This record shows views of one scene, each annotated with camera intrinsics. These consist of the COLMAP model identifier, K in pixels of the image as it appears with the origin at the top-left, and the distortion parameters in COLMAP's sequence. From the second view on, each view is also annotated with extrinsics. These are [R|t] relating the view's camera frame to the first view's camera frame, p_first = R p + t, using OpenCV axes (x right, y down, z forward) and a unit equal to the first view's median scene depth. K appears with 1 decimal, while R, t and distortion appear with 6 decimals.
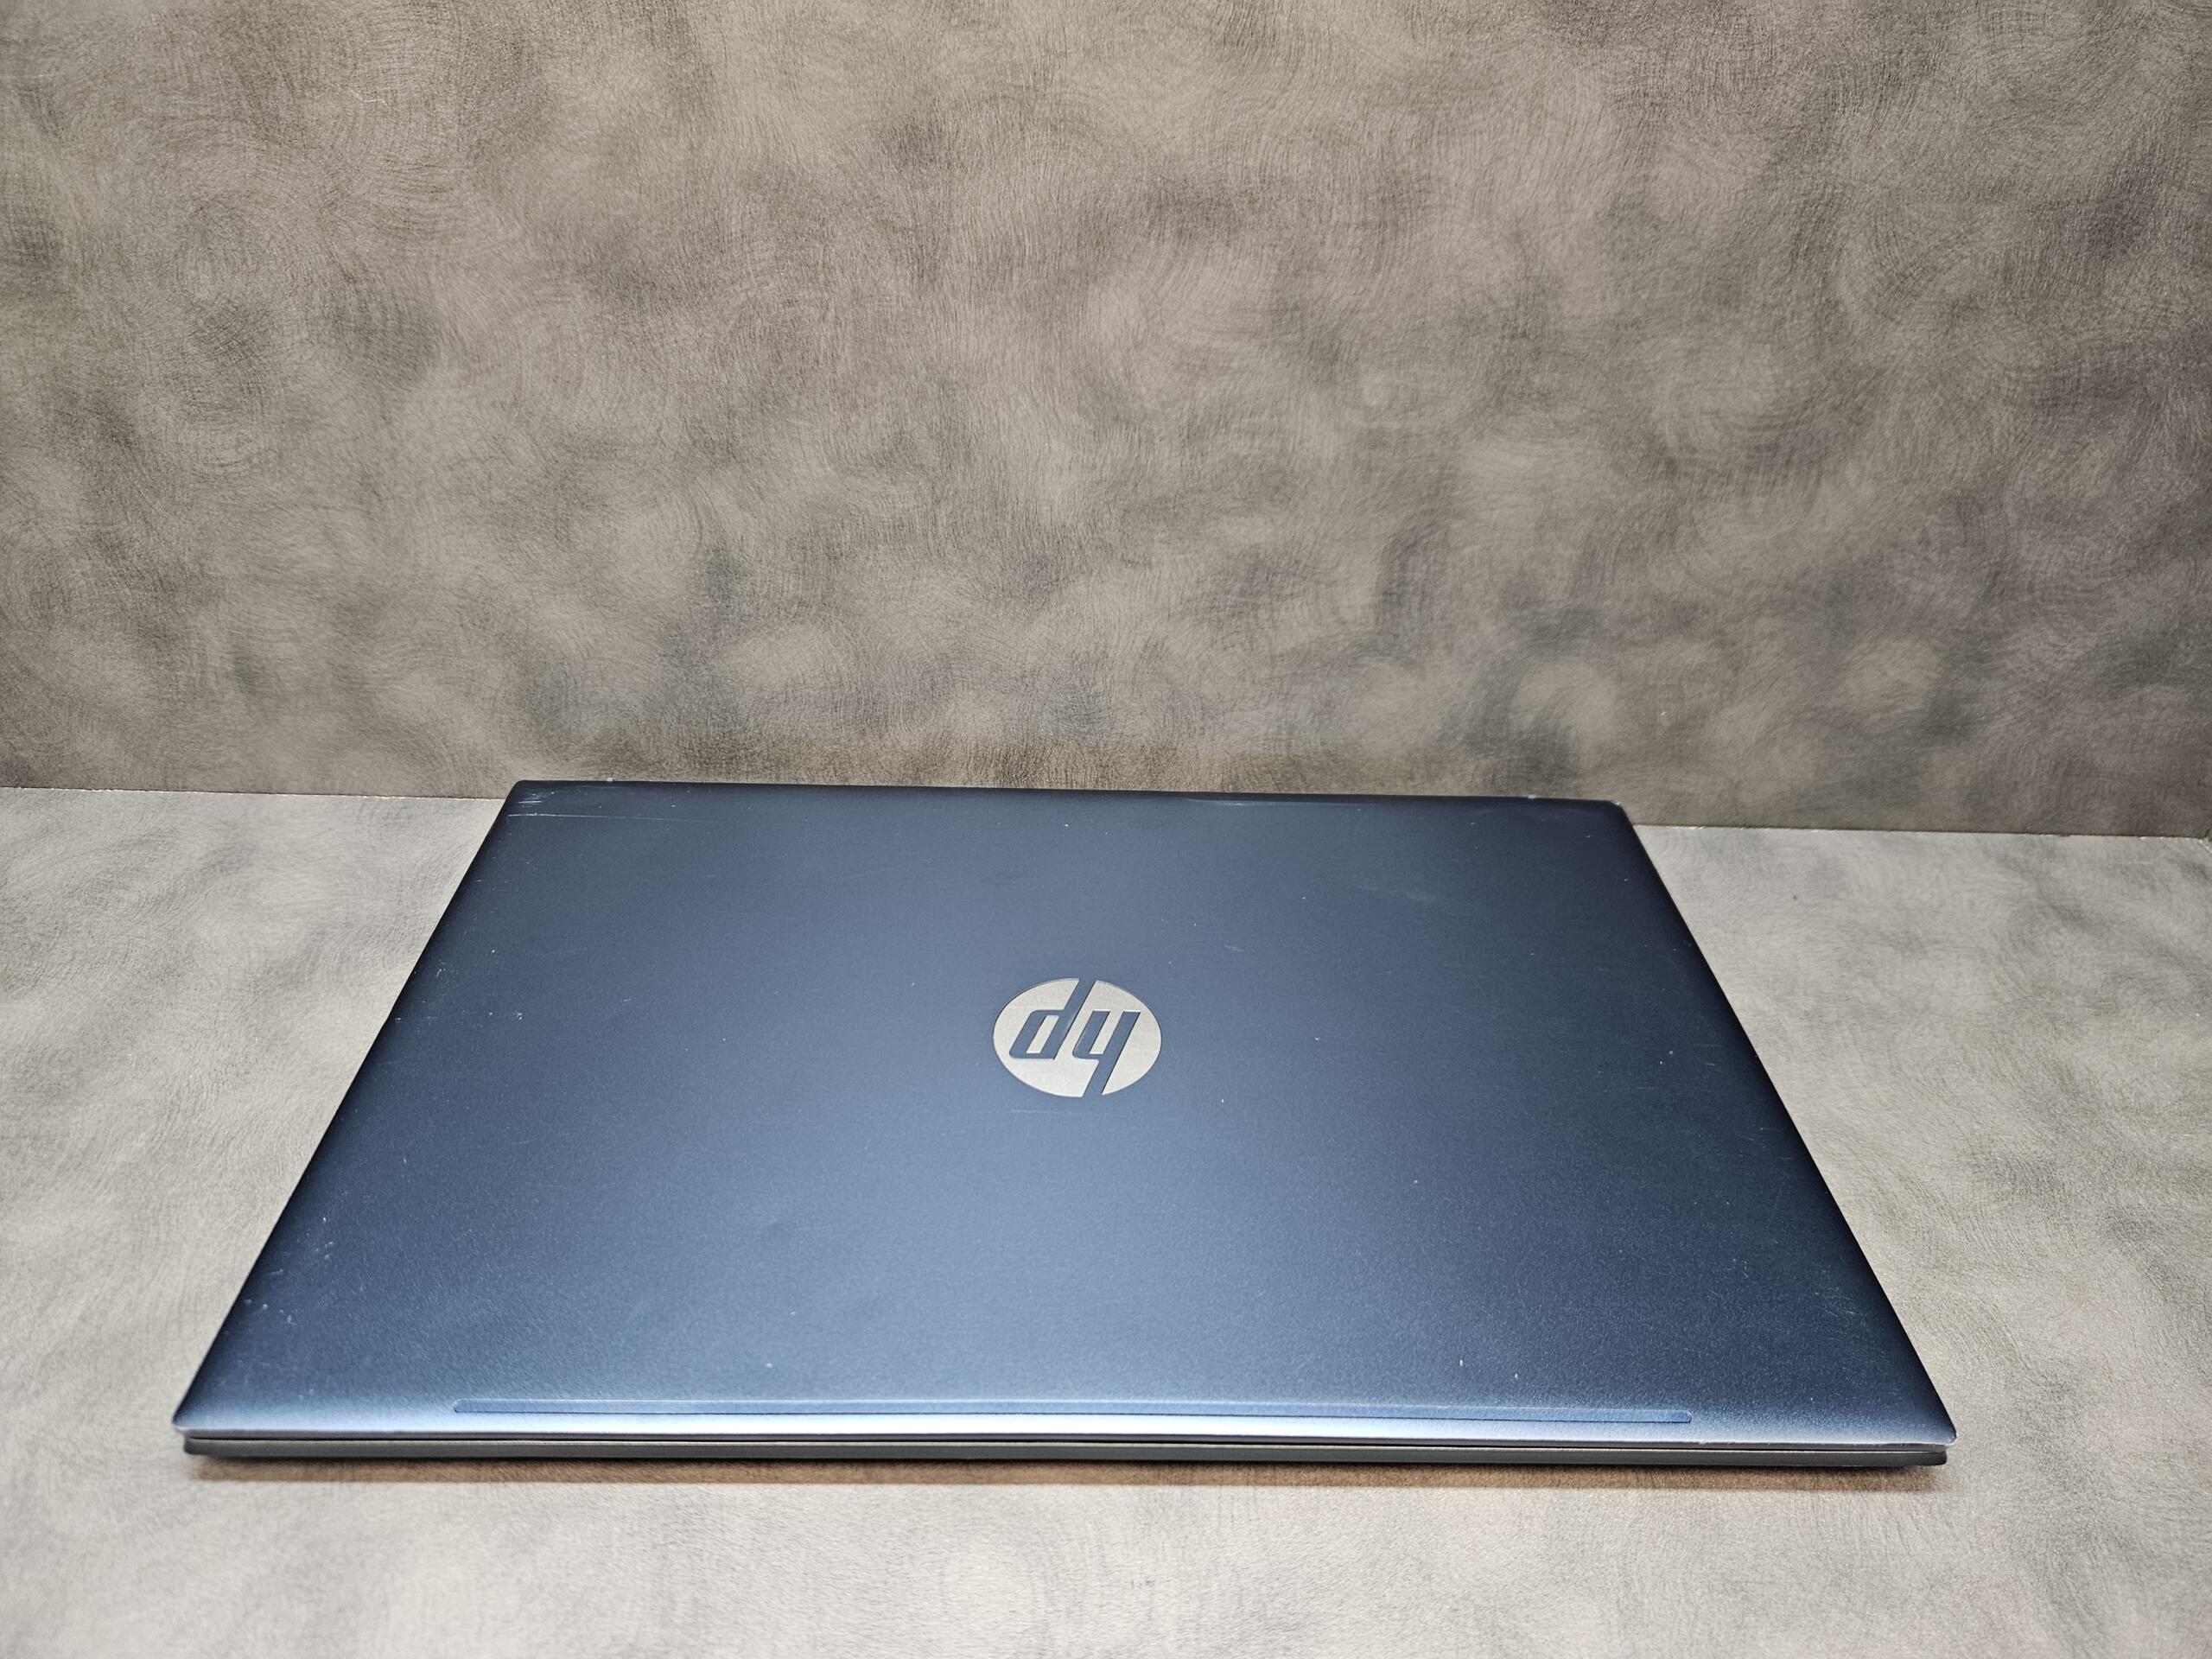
lens RADIAL K [[1520.0, 0, 1096.7], [0, 1520.0, 827.1], [0, 0, 1]] dist [0.051644, -0.054928]
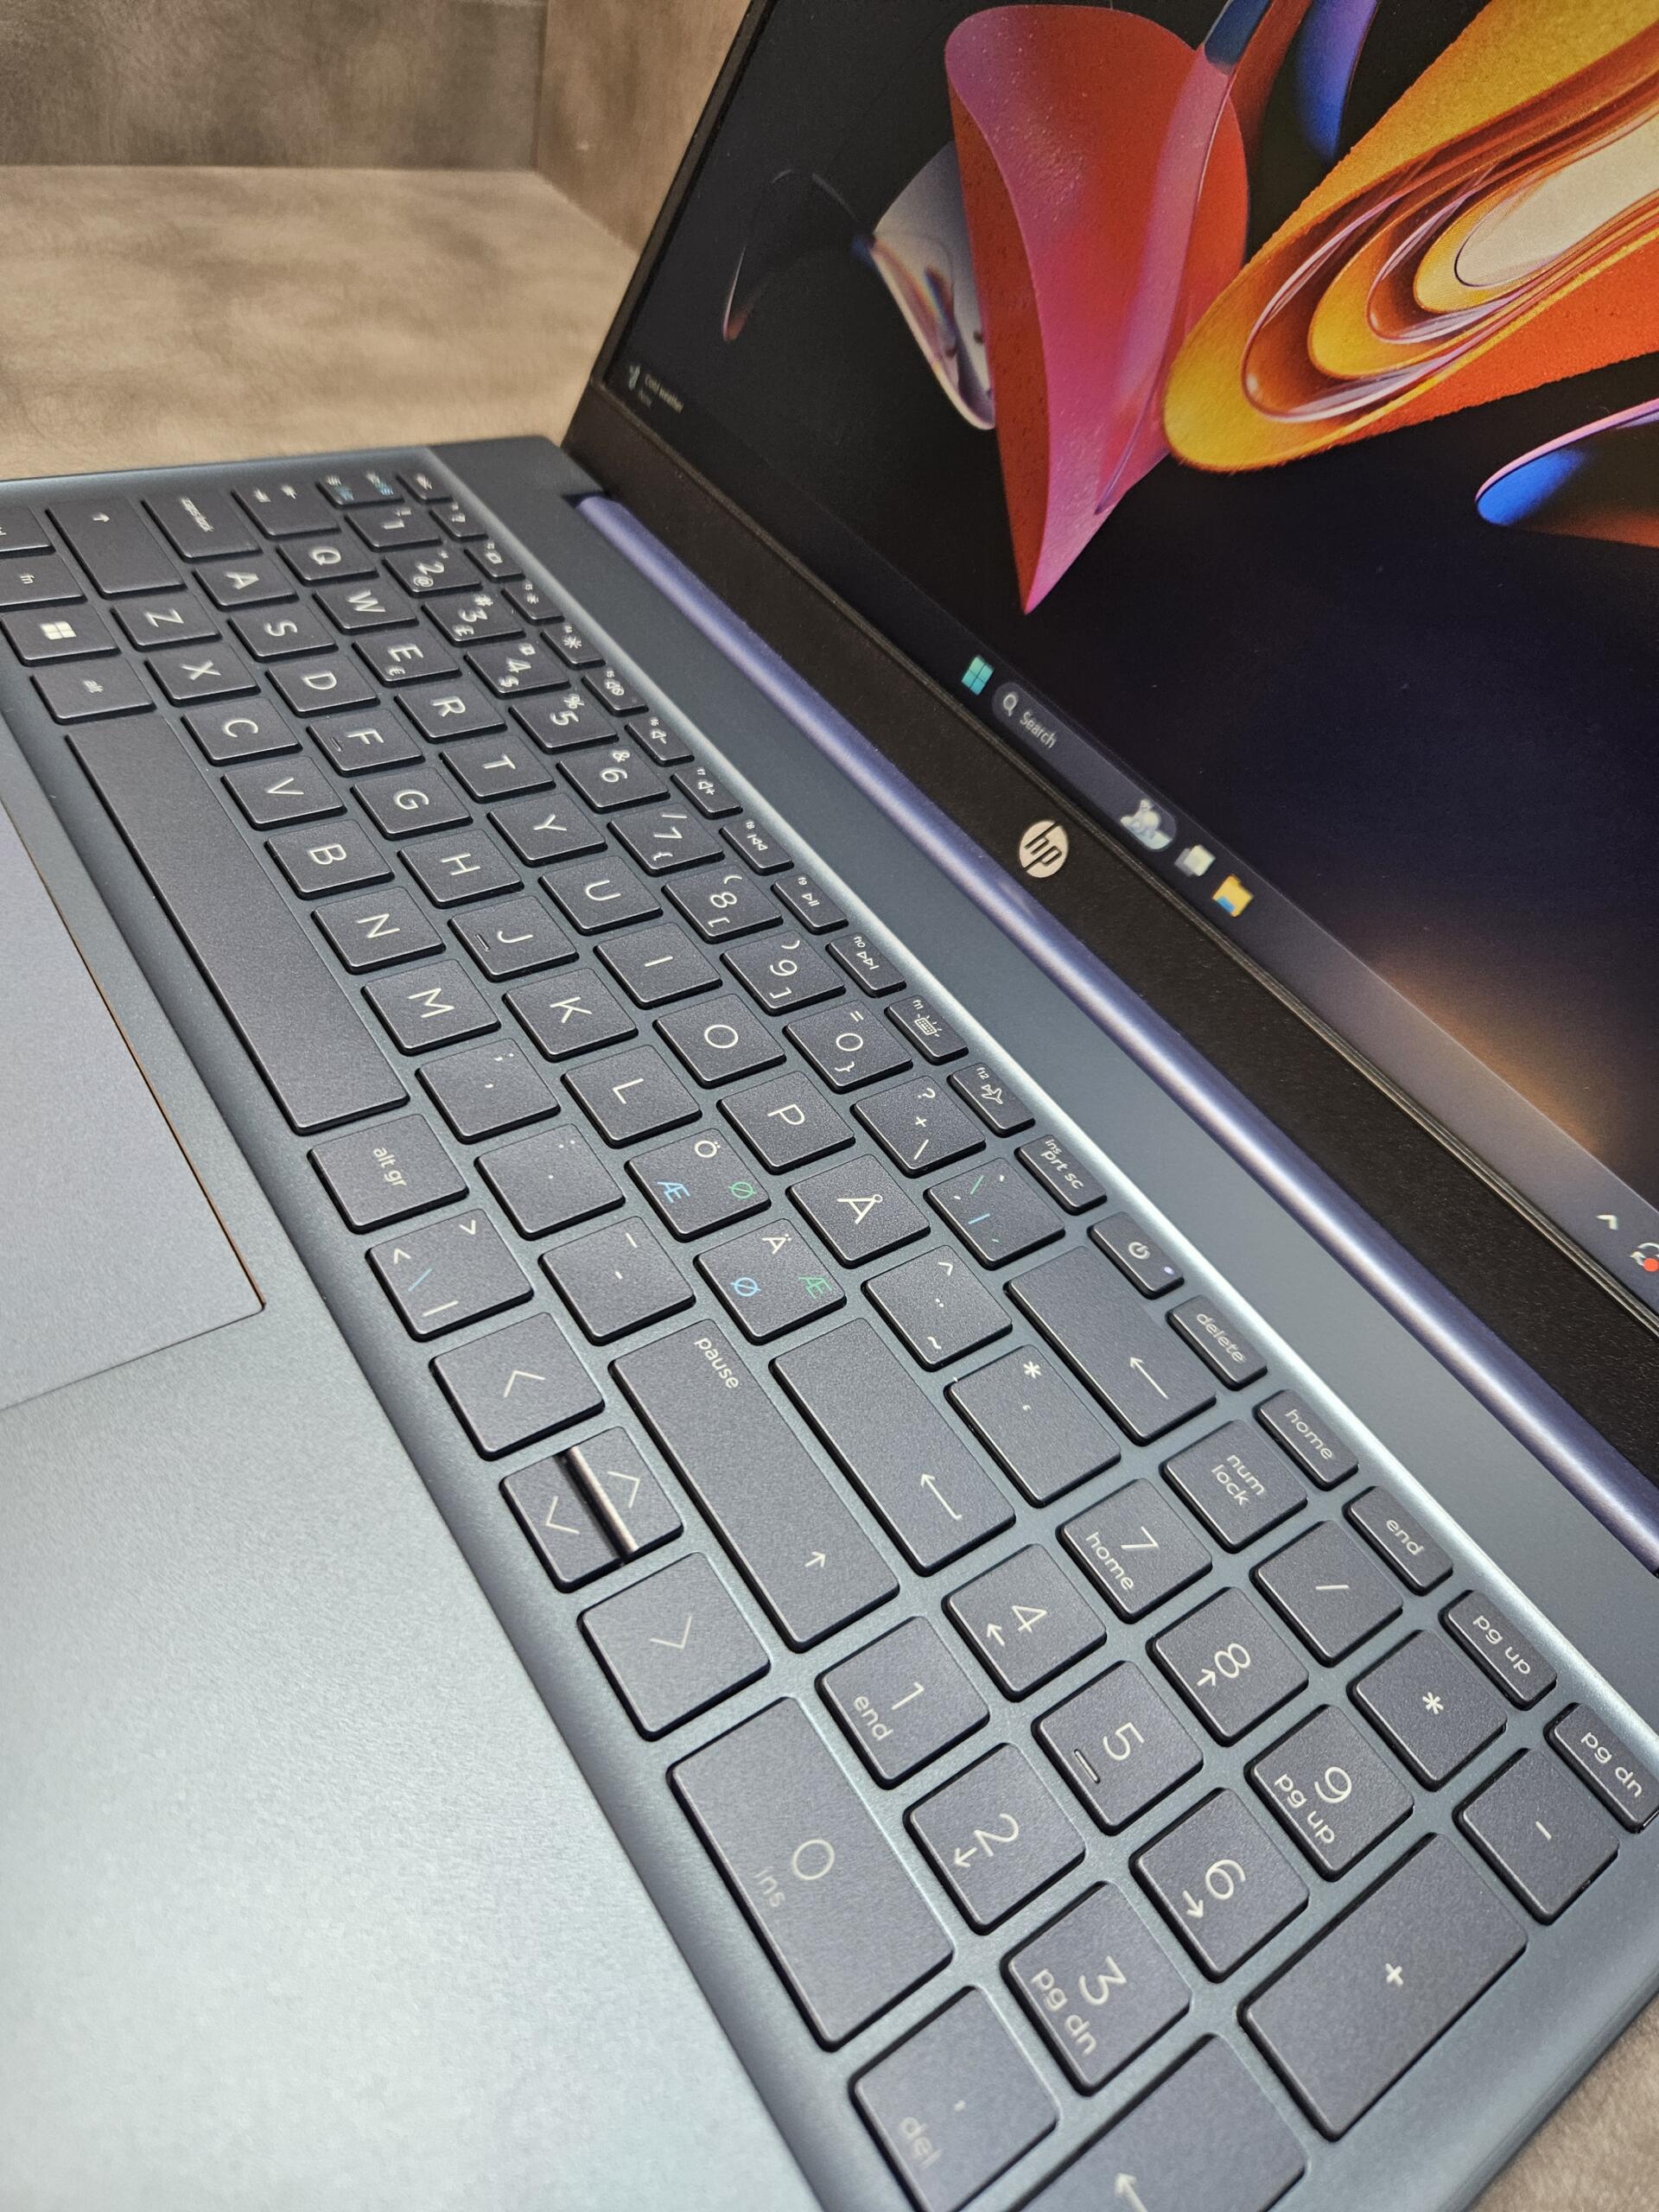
lens RADIAL K [[1543.6, 0, 809.1], [0, 1543.6, 1093.4], [0, 0, 1]] dist [0.028474, -0.058094]
pose [[0.552217, 0.644715, -0.528582, 0.276269], [-0.613828, 0.743449, 0.265515, 0.048903], [0.564155, 0.177837, 0.806290, 0.404652]]
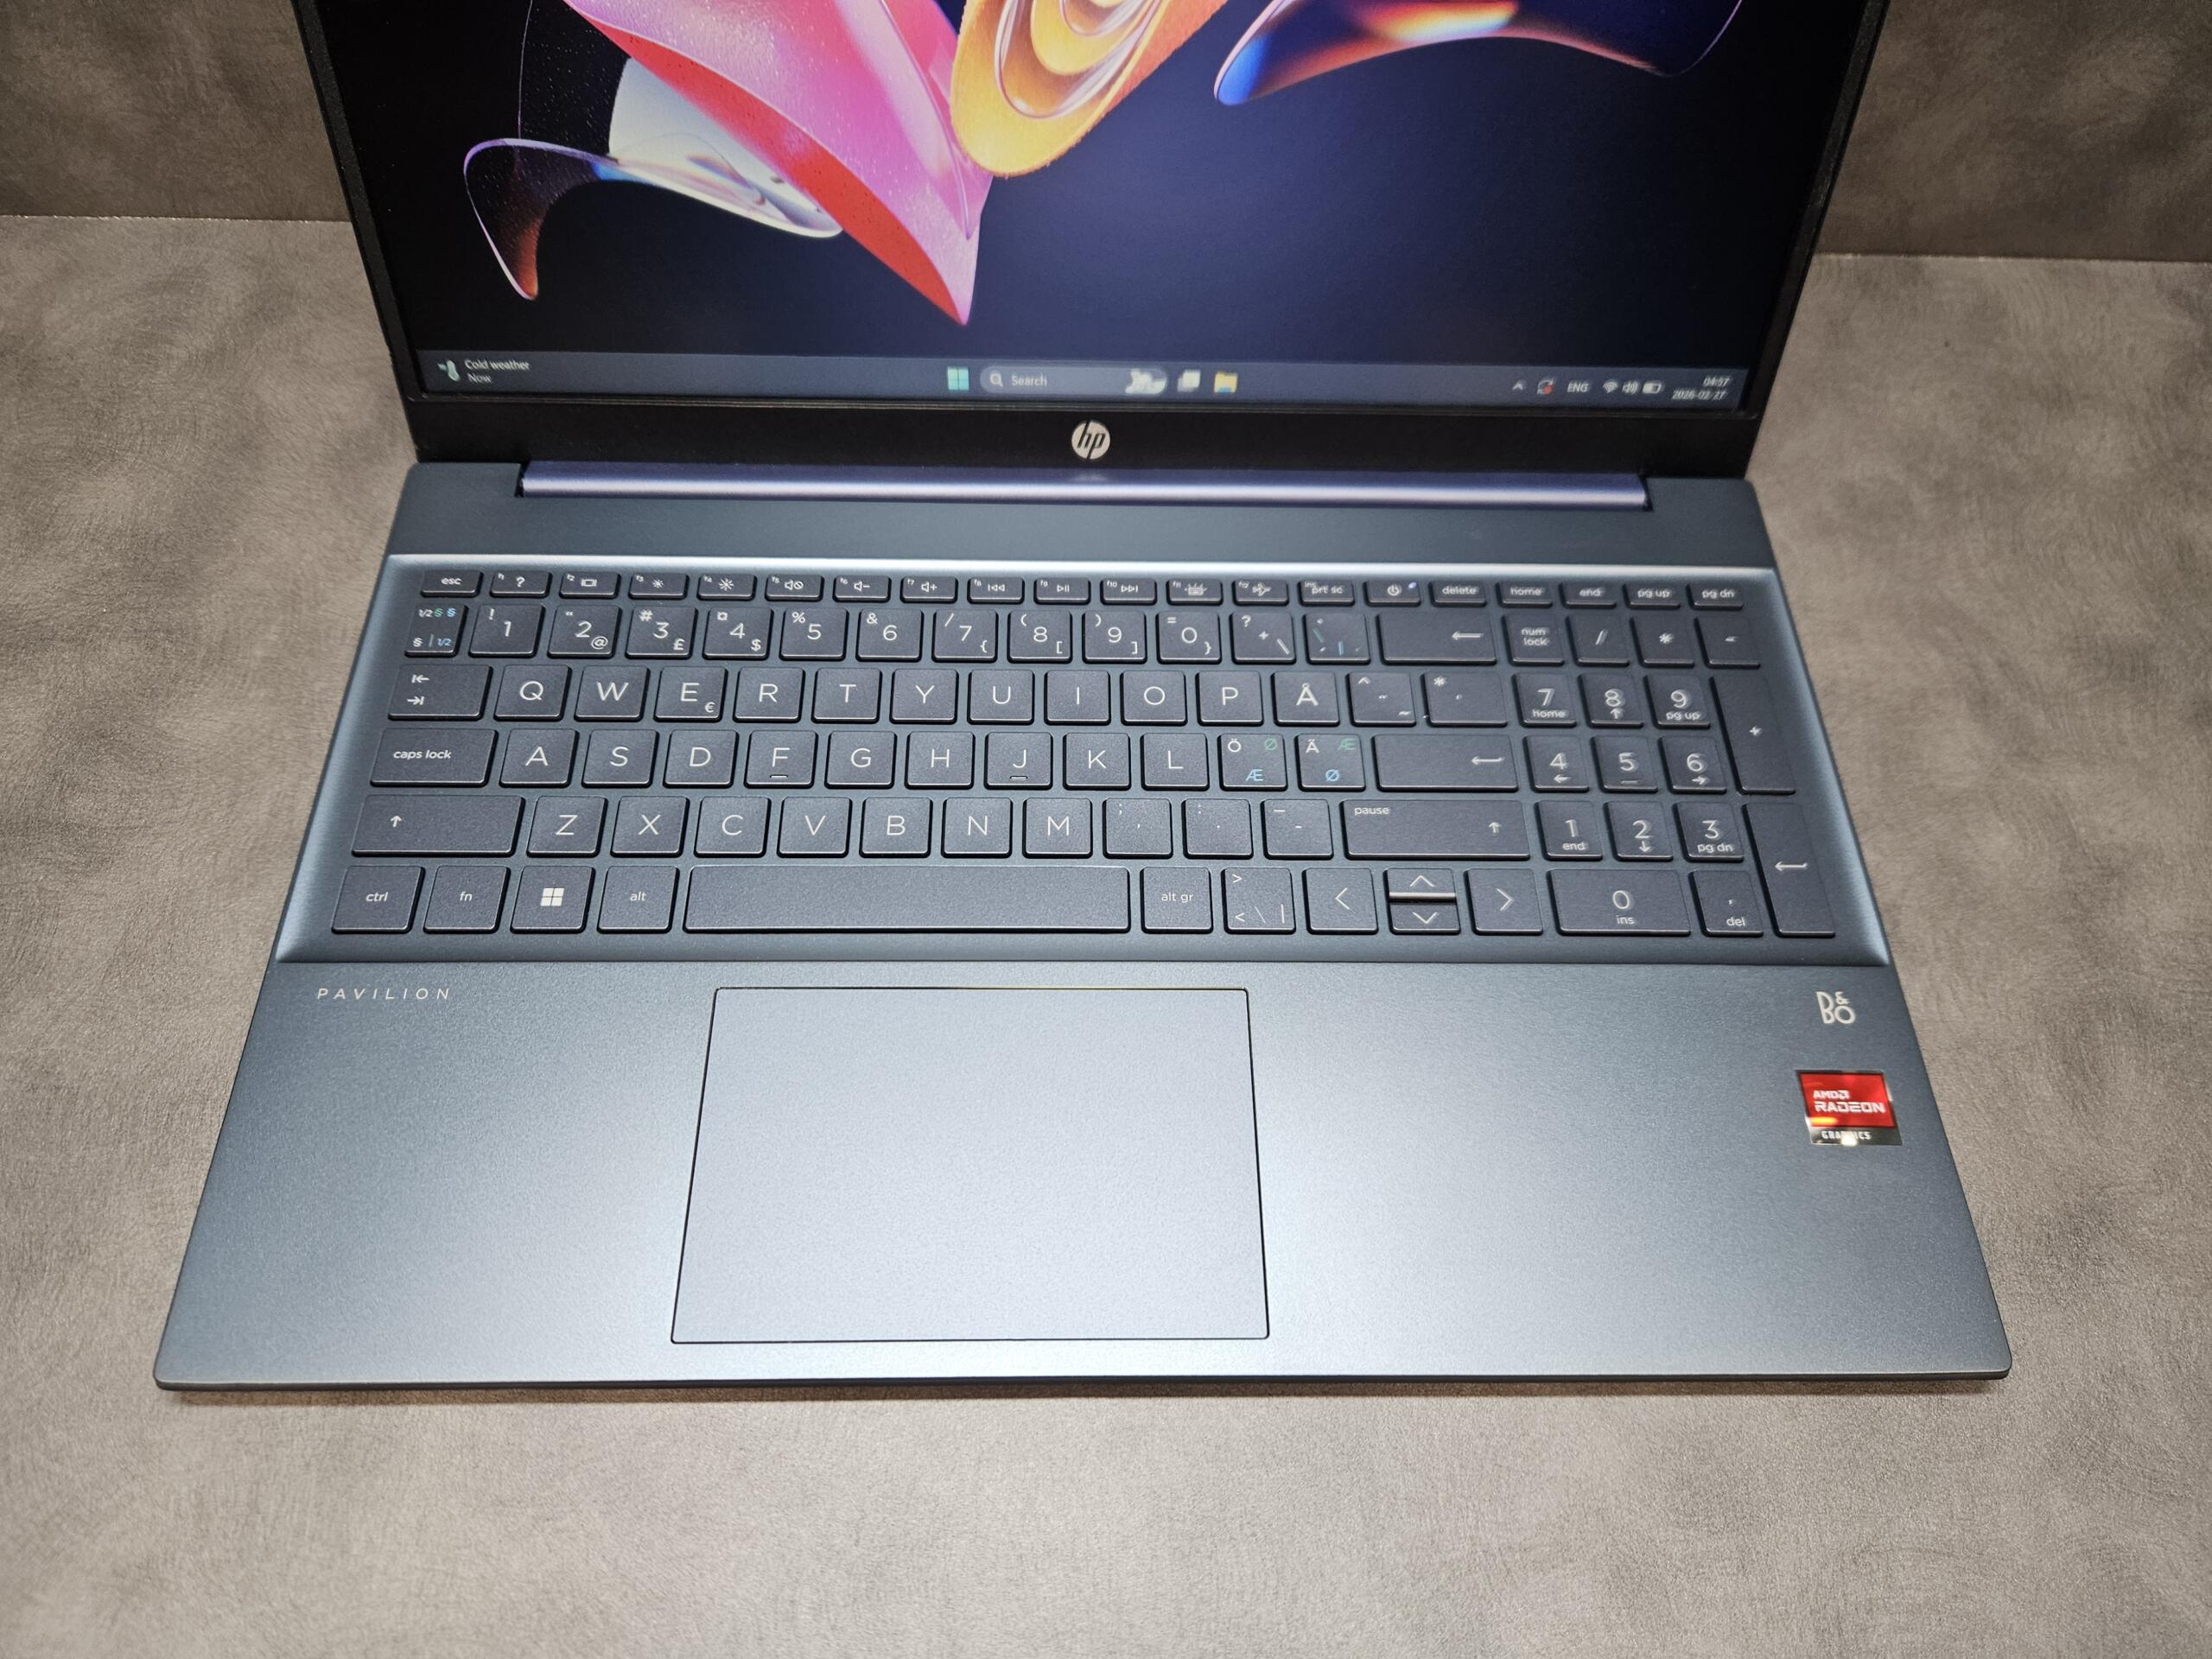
lens RADIAL K [[1524.6, 0, 1110.2], [0, 1524.6, 840.1], [0, 0, 1]] dist [0.037441, -0.043651]
pose [[0.999994, 0.000329, -0.003316, -0.057094], [0.001133, 0.902294, 0.431120, -0.094616], [0.003134, -0.431121, 0.902289, 0.024960]]
